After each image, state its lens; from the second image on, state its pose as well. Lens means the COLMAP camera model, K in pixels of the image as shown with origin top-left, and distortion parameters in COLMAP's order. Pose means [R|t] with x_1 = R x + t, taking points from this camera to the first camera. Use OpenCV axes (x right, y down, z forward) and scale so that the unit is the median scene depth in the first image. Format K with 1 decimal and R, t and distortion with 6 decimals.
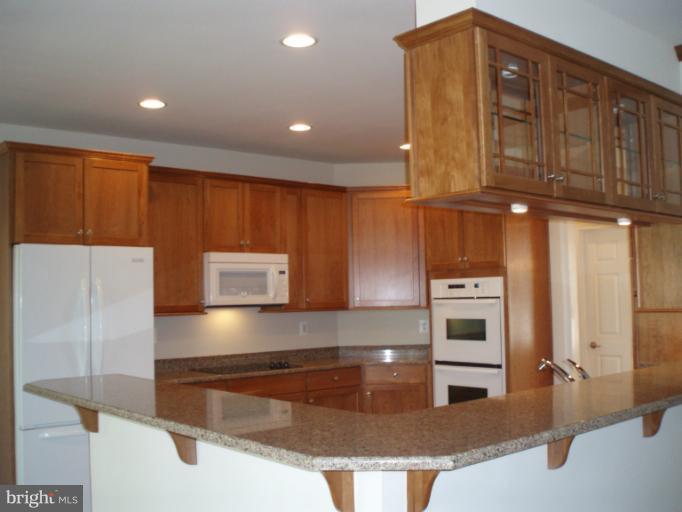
lens RADIAL K [[738.4, 0, 337.9], [0, 738.4, 256.9], [0, 0, 1]] dist [-0.121883, 0.000000]
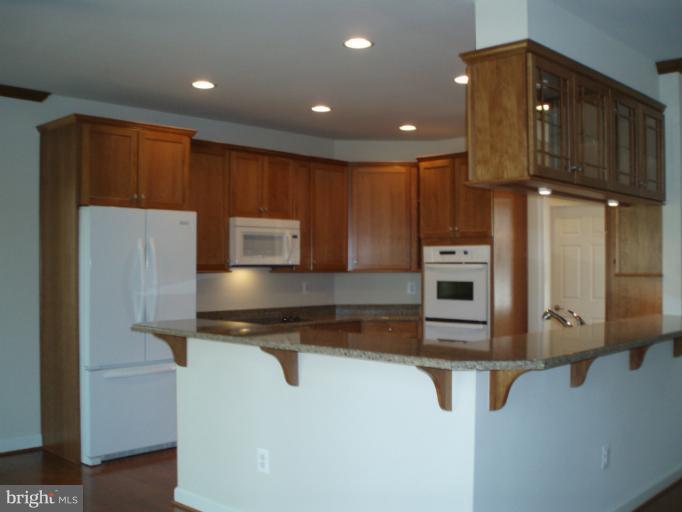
lens RADIAL K [[738.4, 0, 342.8], [0, 738.4, 255.3], [0, 0, 1]] dist [-0.121883, 0.000000]
pose [[0.994969, 0.022099, 0.097721, -0.140386], [-0.026125, 0.998854, 0.040111, 0.002782], [-0.096722, -0.042462, 0.994405, -0.153260]]
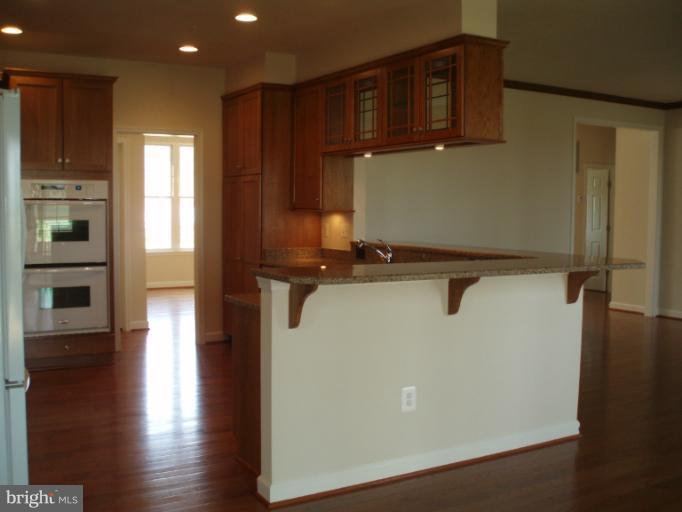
lens RADIAL K [[738.4, 0, 339.8], [0, 738.4, 255.7], [0, 0, 1]] dist [-0.121883, 0.000000]
pose [[0.194832, -0.043153, 0.979887, -0.894828], [-0.065662, 0.996217, 0.056927, 0.063064], [-0.978636, -0.075432, 0.191261, 0.537328]]
